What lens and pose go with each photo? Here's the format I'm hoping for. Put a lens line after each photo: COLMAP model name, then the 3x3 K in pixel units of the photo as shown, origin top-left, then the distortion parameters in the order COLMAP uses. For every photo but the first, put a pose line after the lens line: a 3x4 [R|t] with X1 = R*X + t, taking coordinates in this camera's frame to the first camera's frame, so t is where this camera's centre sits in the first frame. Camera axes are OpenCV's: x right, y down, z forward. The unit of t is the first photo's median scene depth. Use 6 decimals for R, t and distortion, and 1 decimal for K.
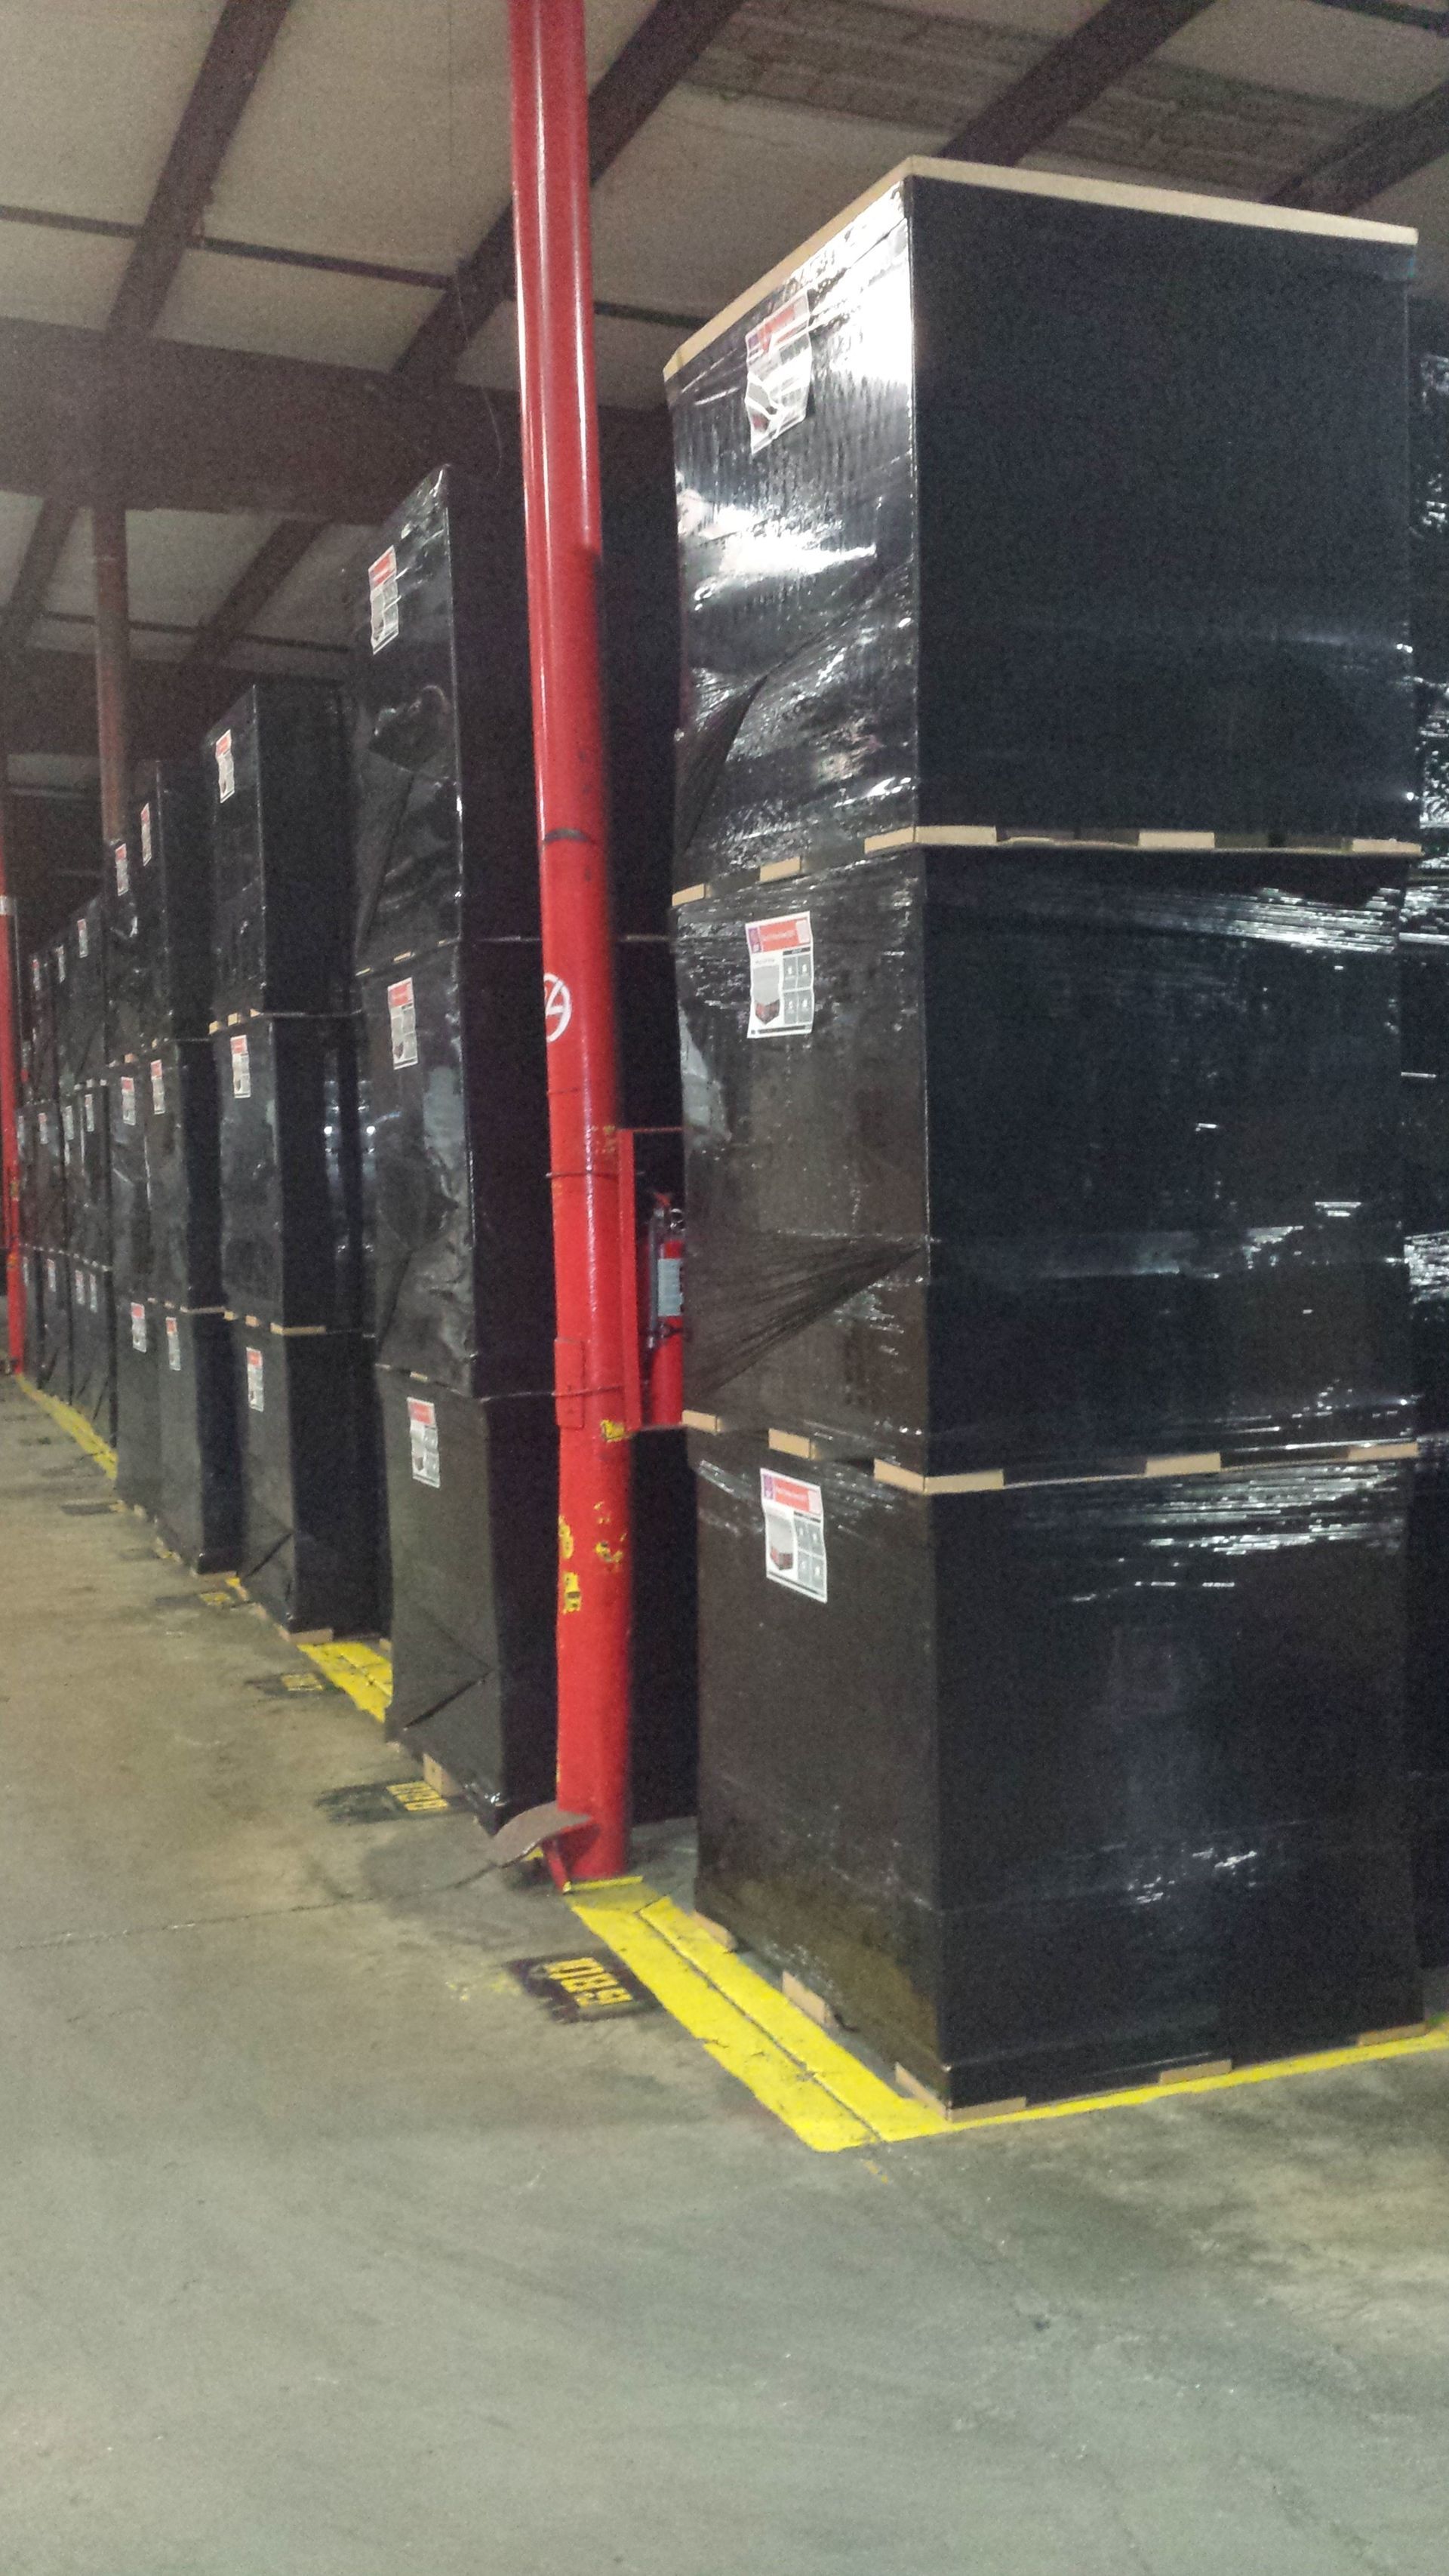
lens RADIAL K [[2200.9, 0, 717.9], [0, 2200.9, 1282.0], [0, 0, 1]] dist [0.036490, -0.005603]
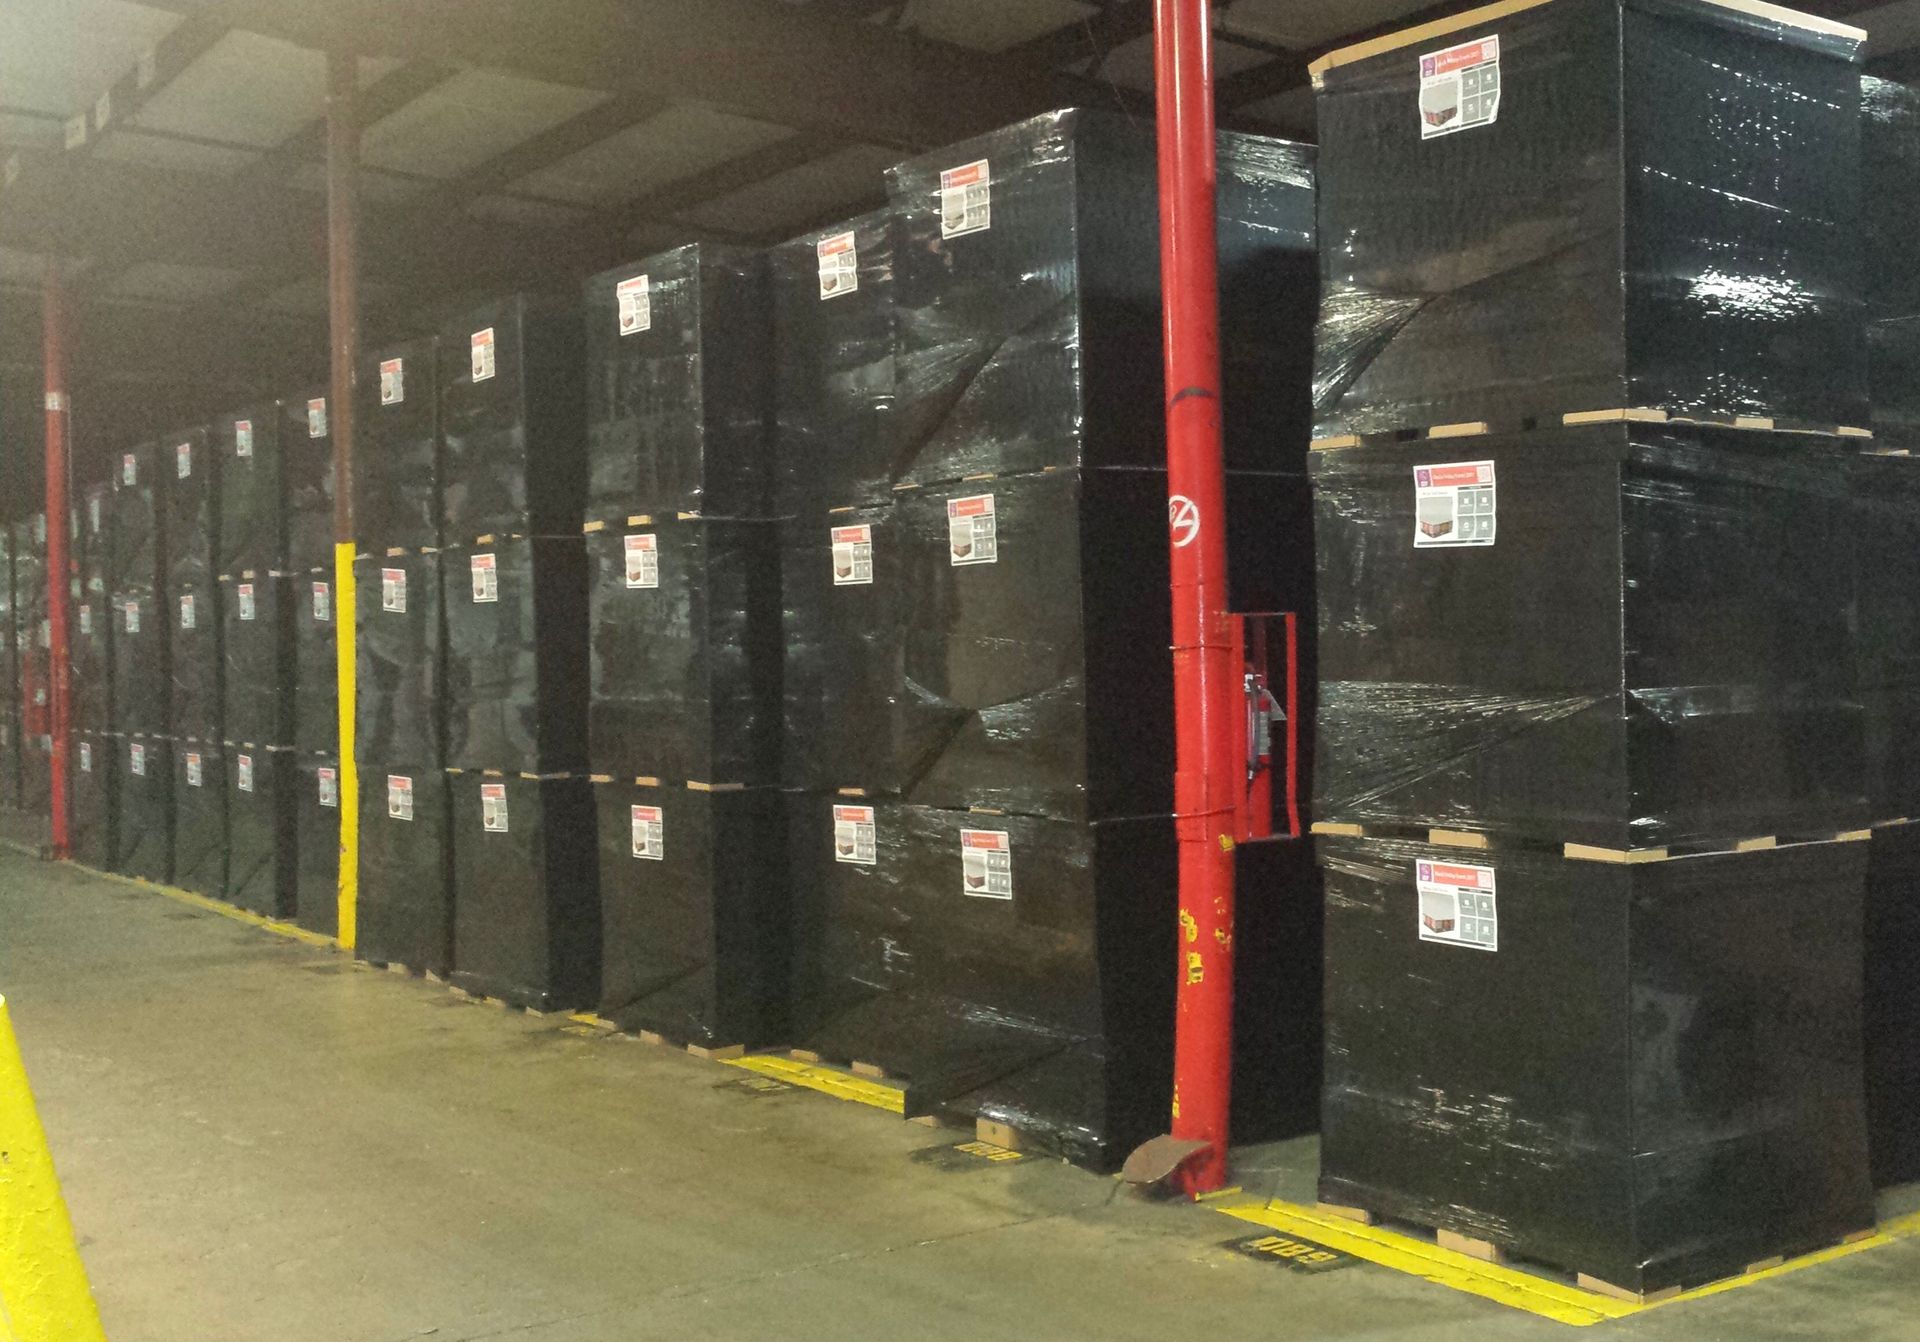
lens RADIAL K [[2144.1, 0, 962.1], [0, 2144.1, 668.0], [0, 0, 1]] dist [0.047445, 0.000000]
pose [[0.962374, 0.004277, 0.271695, -0.549896], [0.010206, 0.998602, -0.051871, 0.028496], [-0.271537, 0.052692, 0.960984, -0.194794]]
